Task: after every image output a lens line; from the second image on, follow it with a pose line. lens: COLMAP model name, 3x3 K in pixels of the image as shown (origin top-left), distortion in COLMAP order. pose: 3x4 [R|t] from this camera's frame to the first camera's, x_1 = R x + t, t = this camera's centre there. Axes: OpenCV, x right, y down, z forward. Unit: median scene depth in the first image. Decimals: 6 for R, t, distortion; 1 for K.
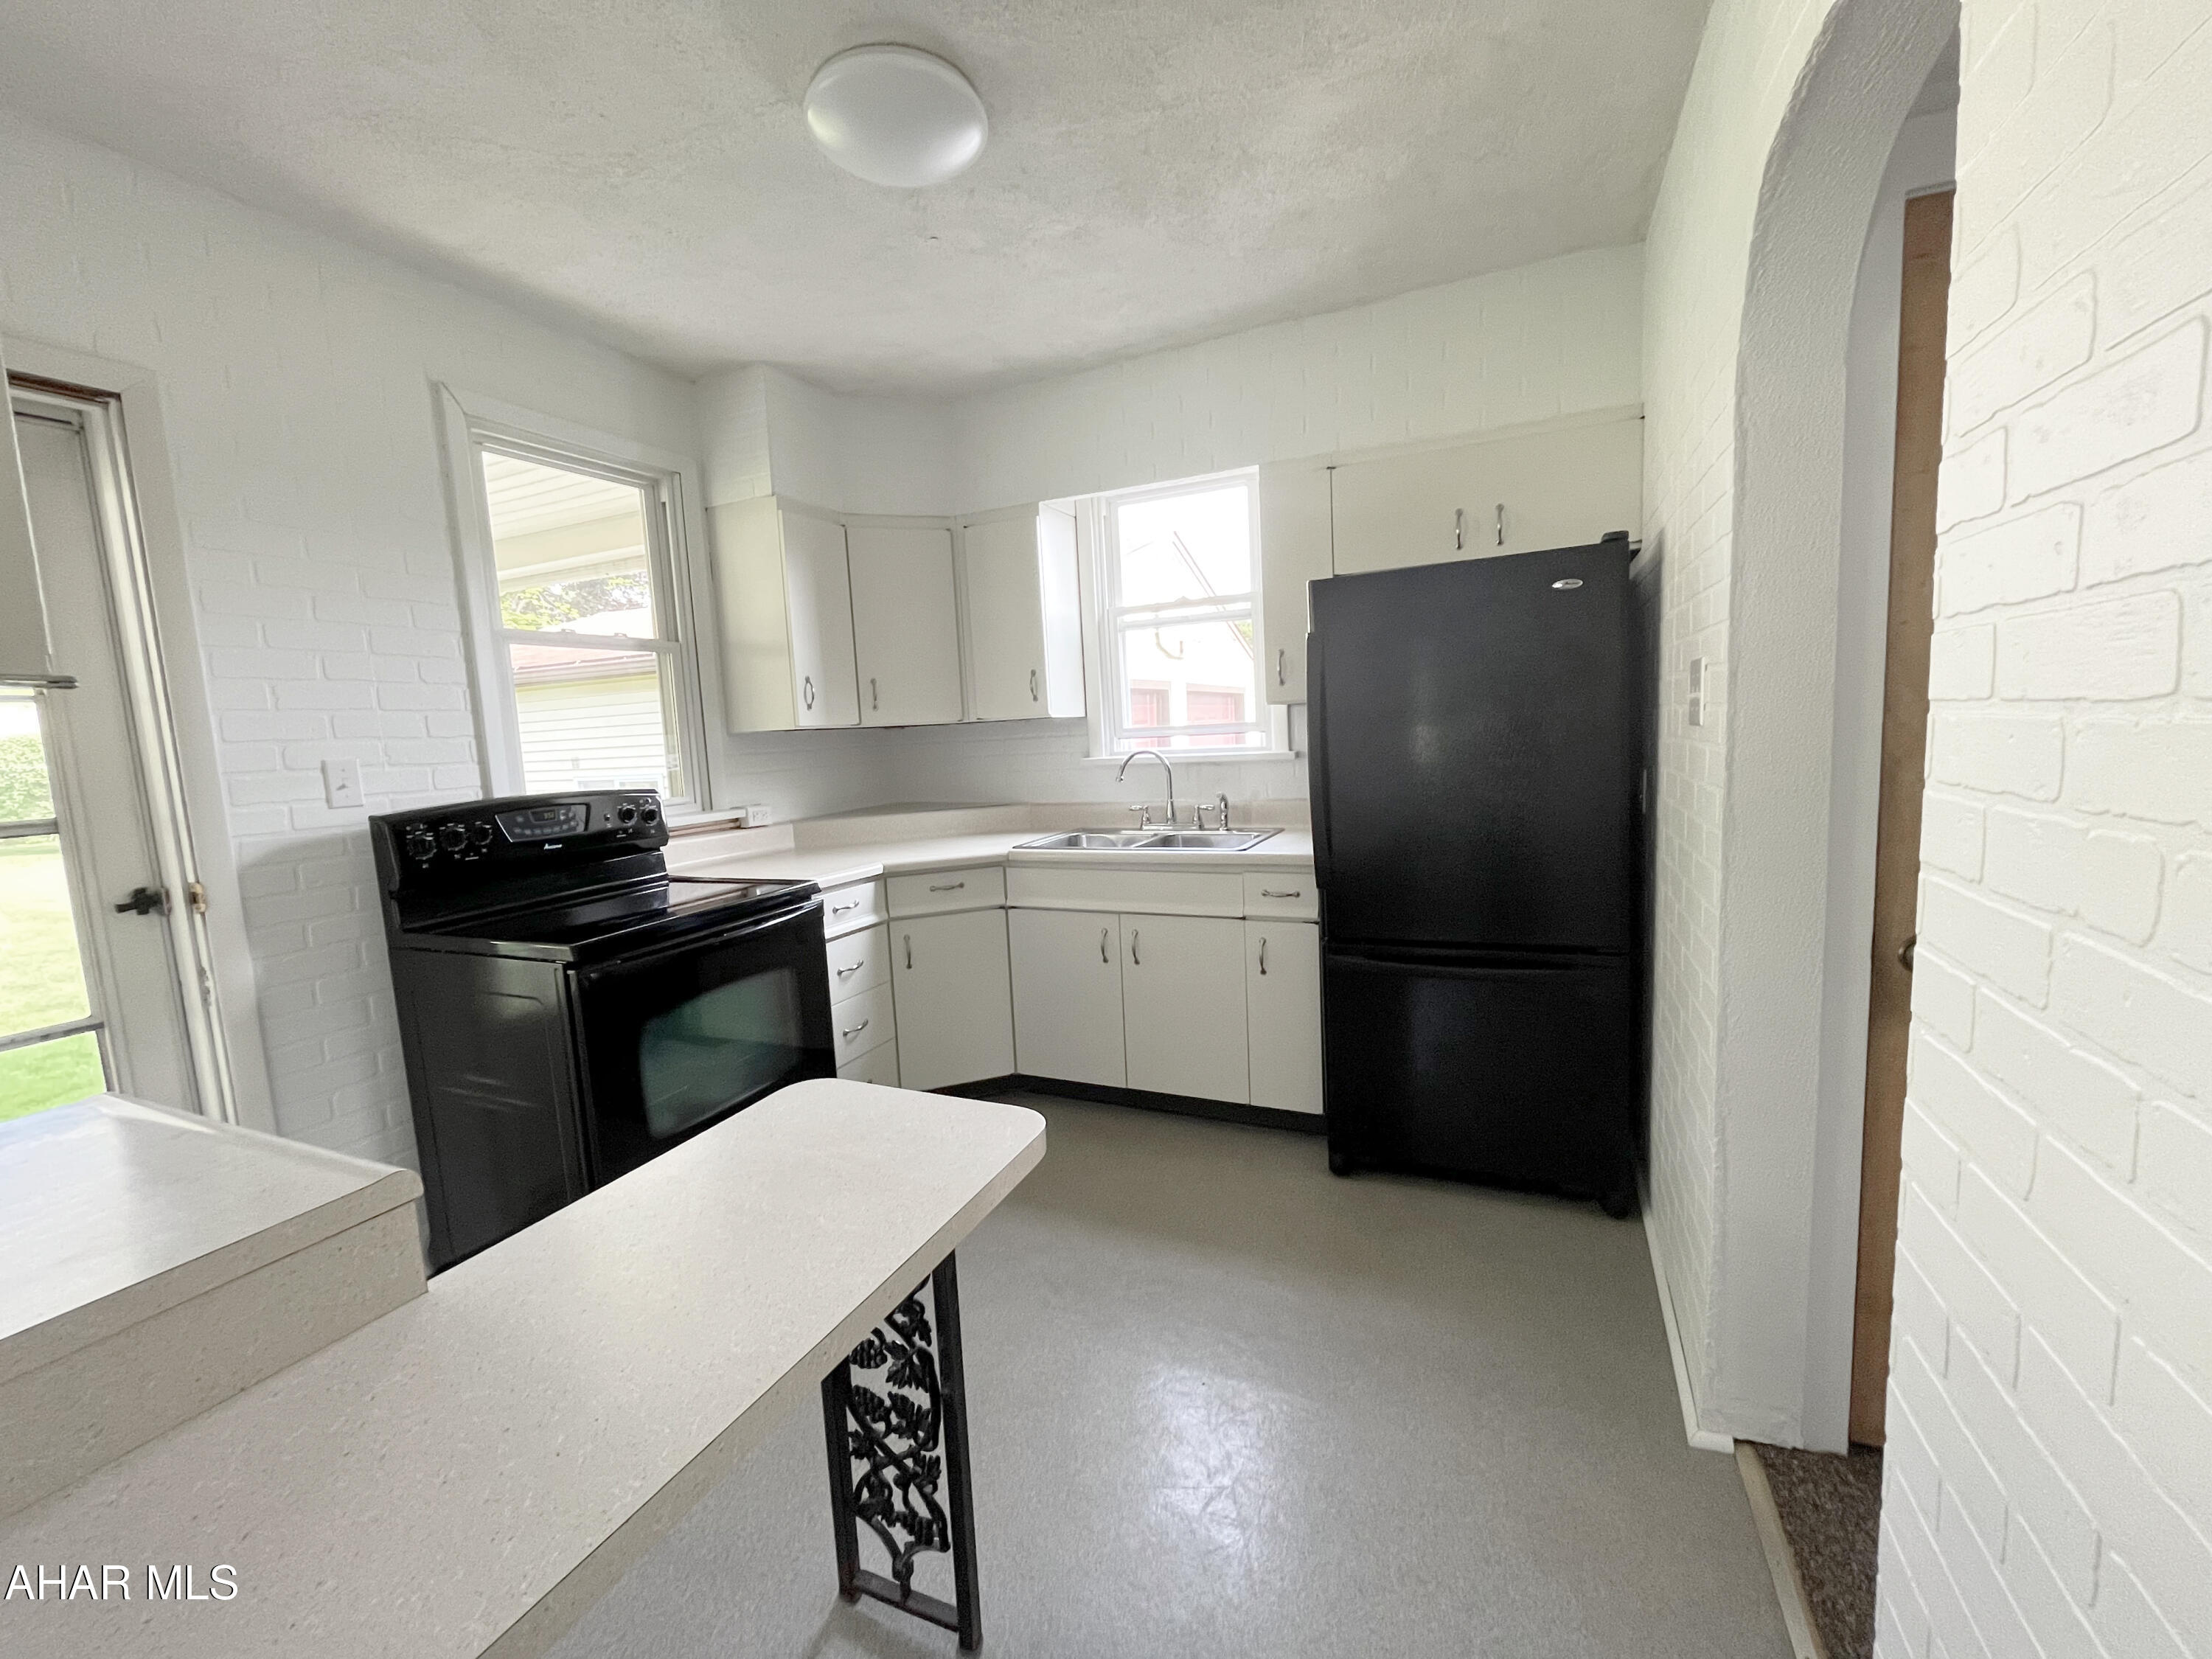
lens RADIAL K [[904.6, 0, 1106.0], [0, 904.6, 829.5], [0, 0, 1]] dist [-0.001779, -0.000109]
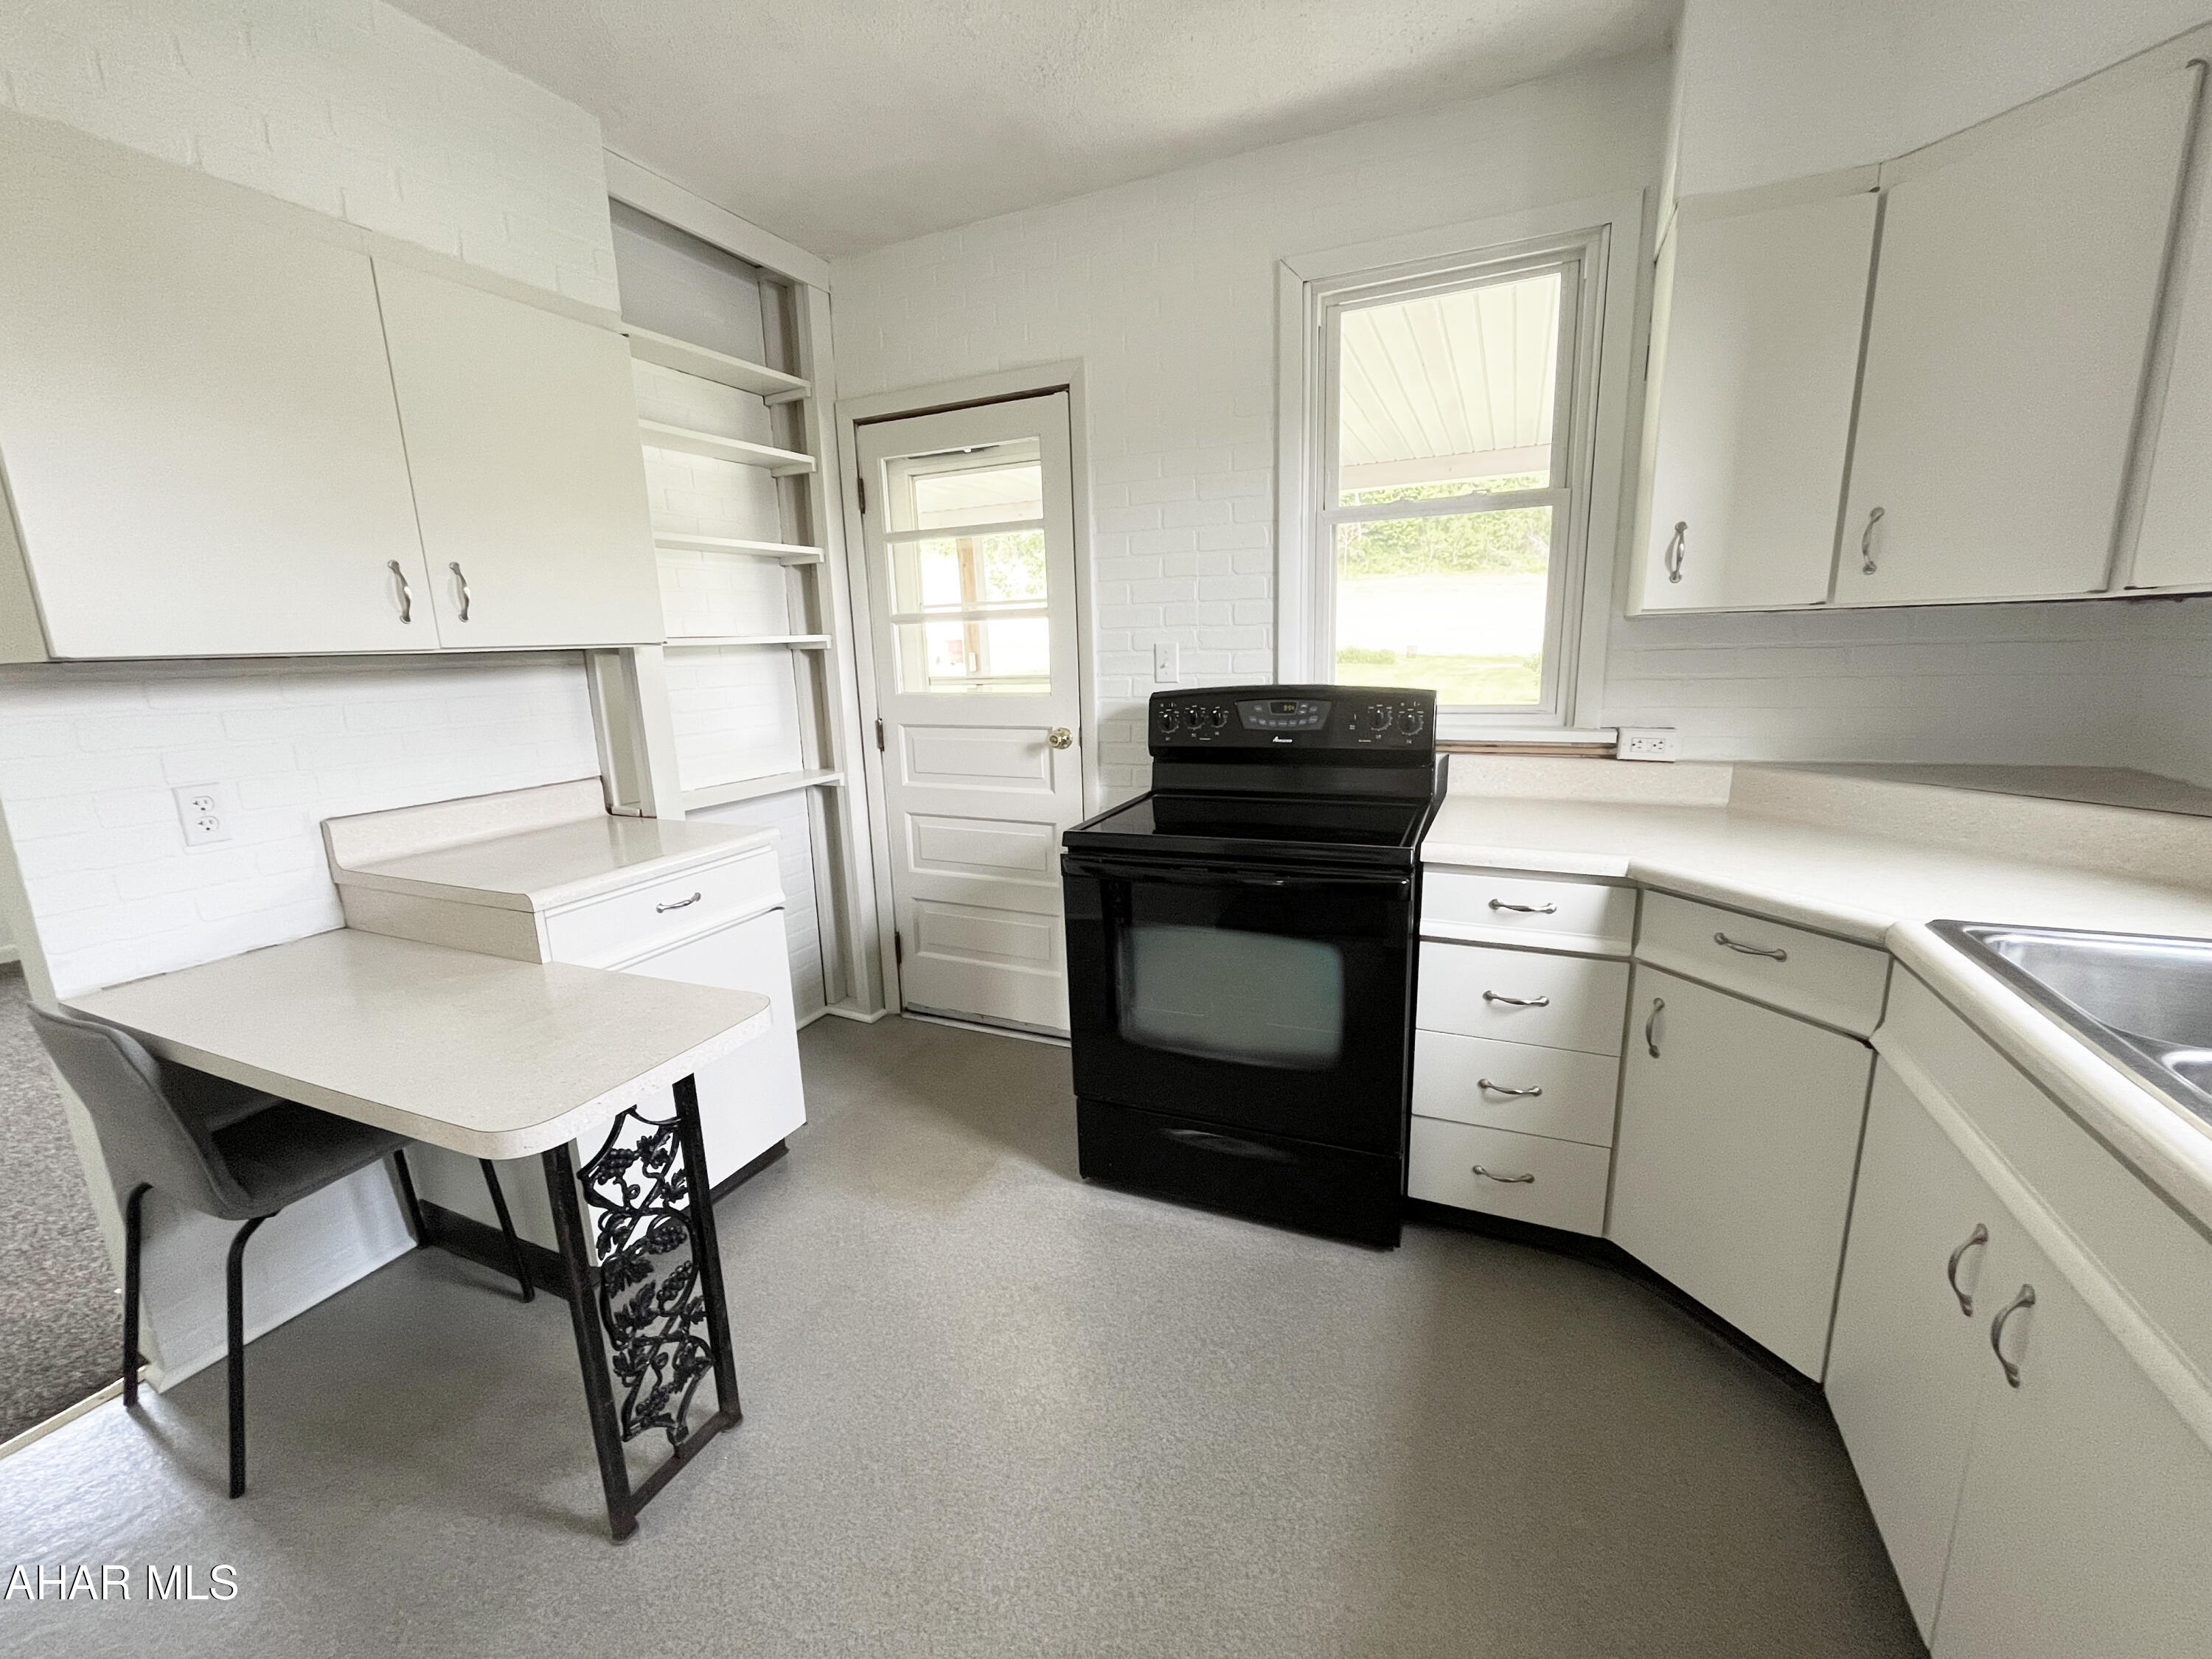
lens RADIAL K [[904.6, 0, 1106.0], [0, 904.6, 829.5], [0, 0, 1]] dist [-0.001779, -0.000109]
pose [[0.002861, 0.249818, -0.968289, 0.335064], [-0.083752, 0.964950, 0.248709, -0.107706], [0.996482, 0.080385, 0.023684, 0.740705]]
